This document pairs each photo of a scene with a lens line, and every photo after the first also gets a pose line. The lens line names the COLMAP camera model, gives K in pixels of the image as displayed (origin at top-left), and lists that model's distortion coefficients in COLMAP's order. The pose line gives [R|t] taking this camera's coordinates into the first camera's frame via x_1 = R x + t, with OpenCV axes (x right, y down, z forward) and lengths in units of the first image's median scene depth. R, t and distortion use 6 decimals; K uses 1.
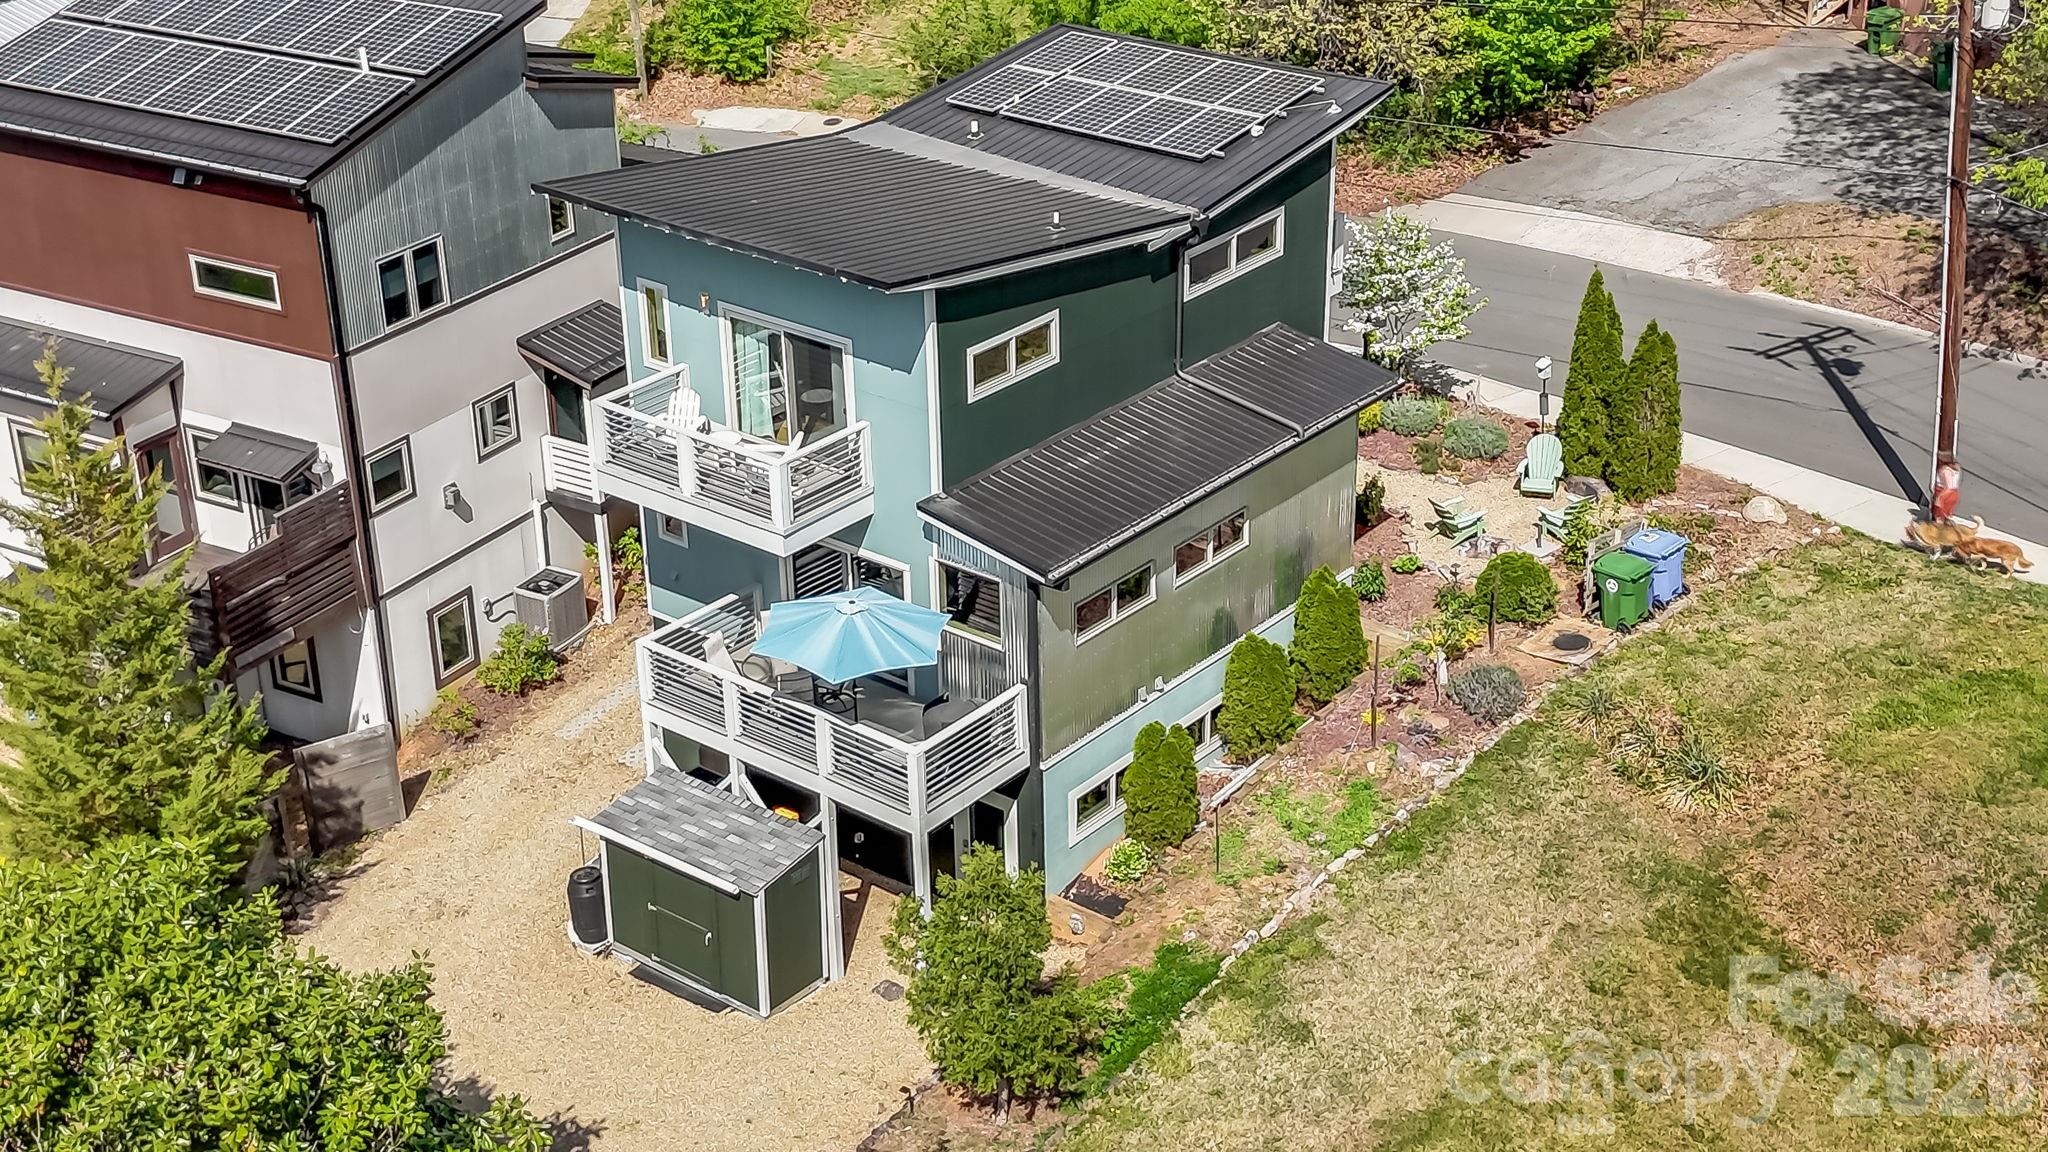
lens RADIAL K [[2616.8, 0, 1024.0], [0, 2616.8, 576.0], [0, 0, 1]] dist [0.084818, -0.014040]
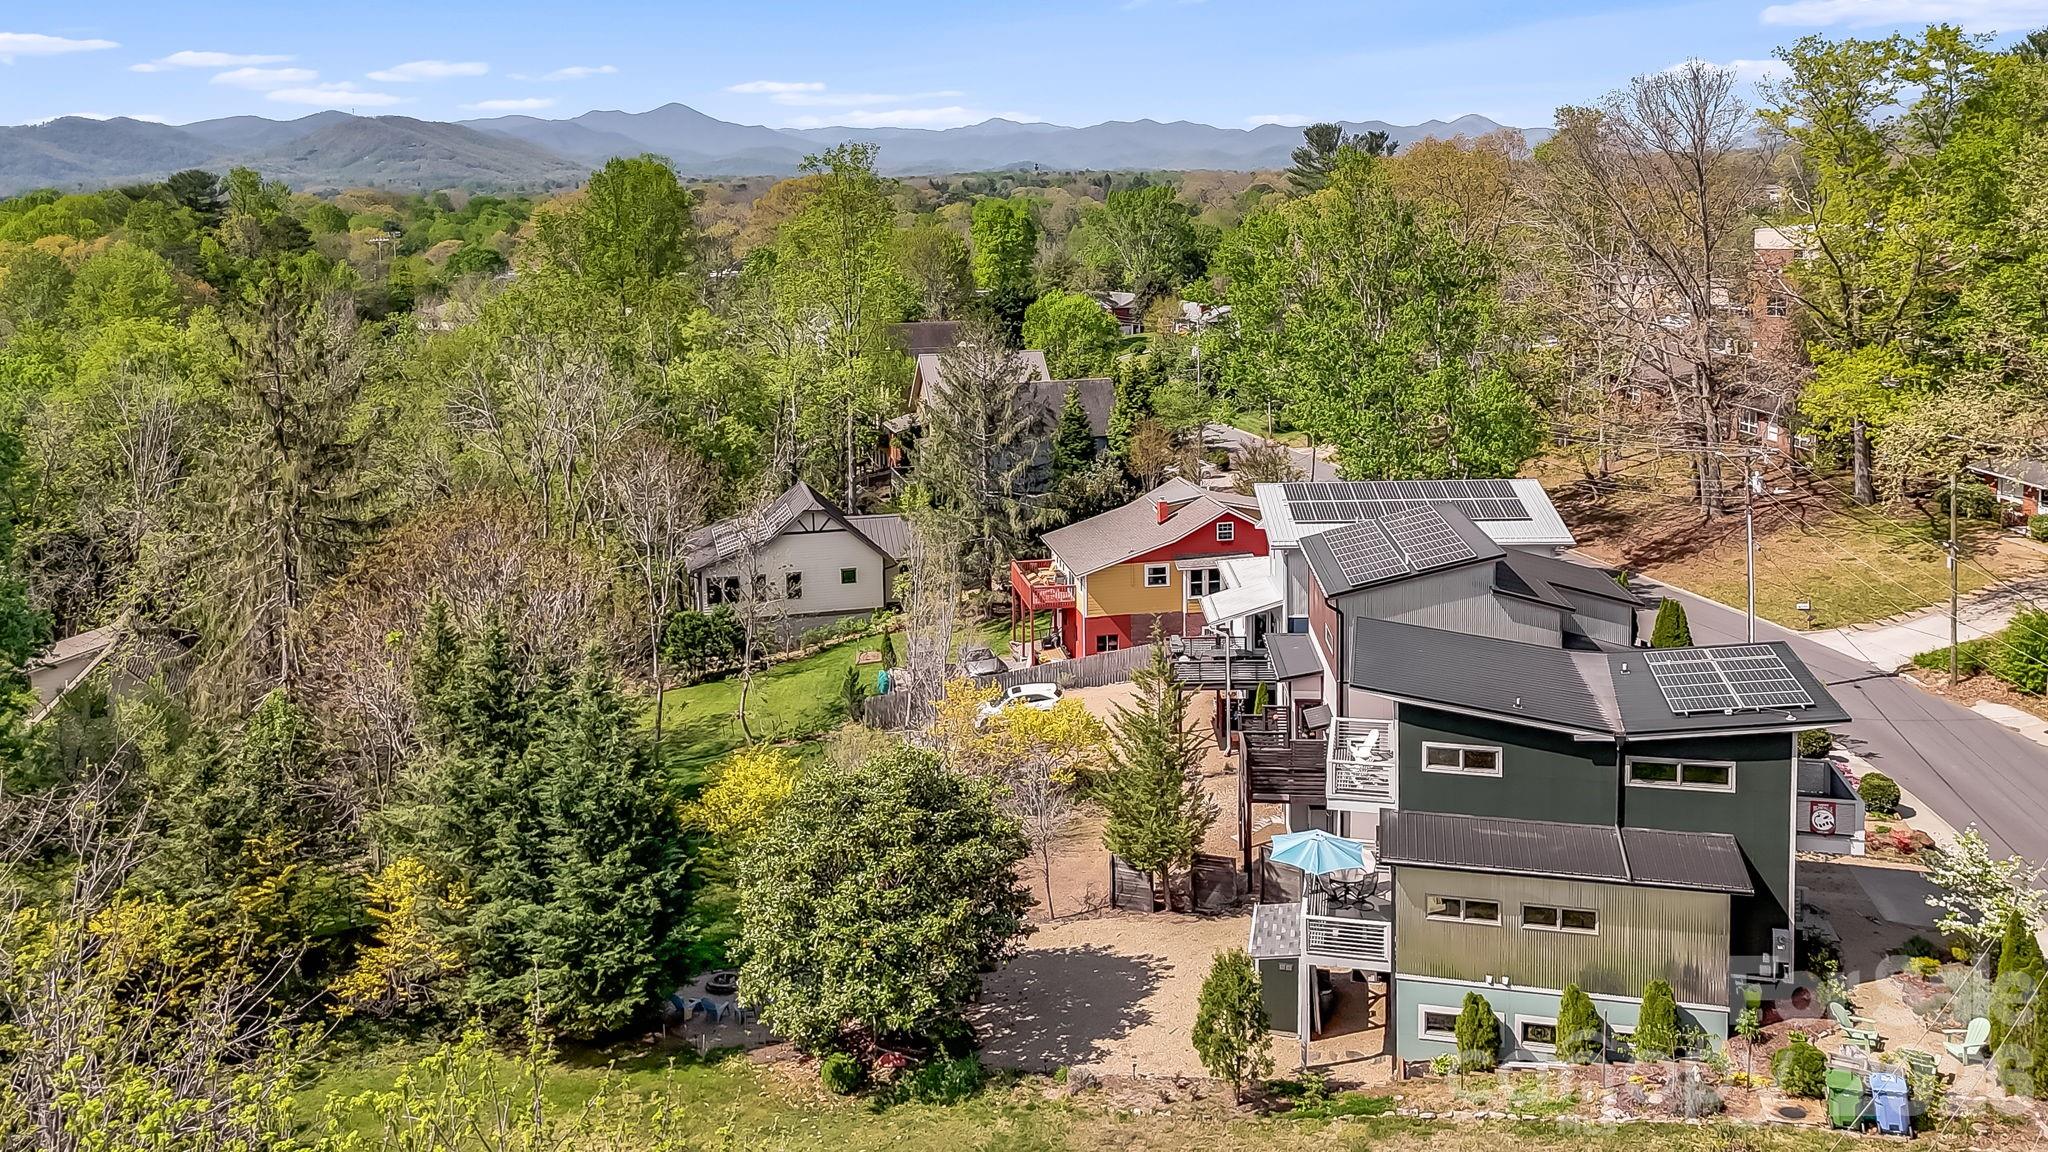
lens RADIAL K [[1573.1, 0, 1020.3], [0, 1573.1, 343.7], [0, 0, 1]] dist [0.091385, -0.109494]
pose [[0.431224, 0.091773, -0.897565, 0.769748], [-0.383297, 0.919214, -0.090164, -0.119819], [0.816780, 0.382915, 0.431563, 0.112435]]
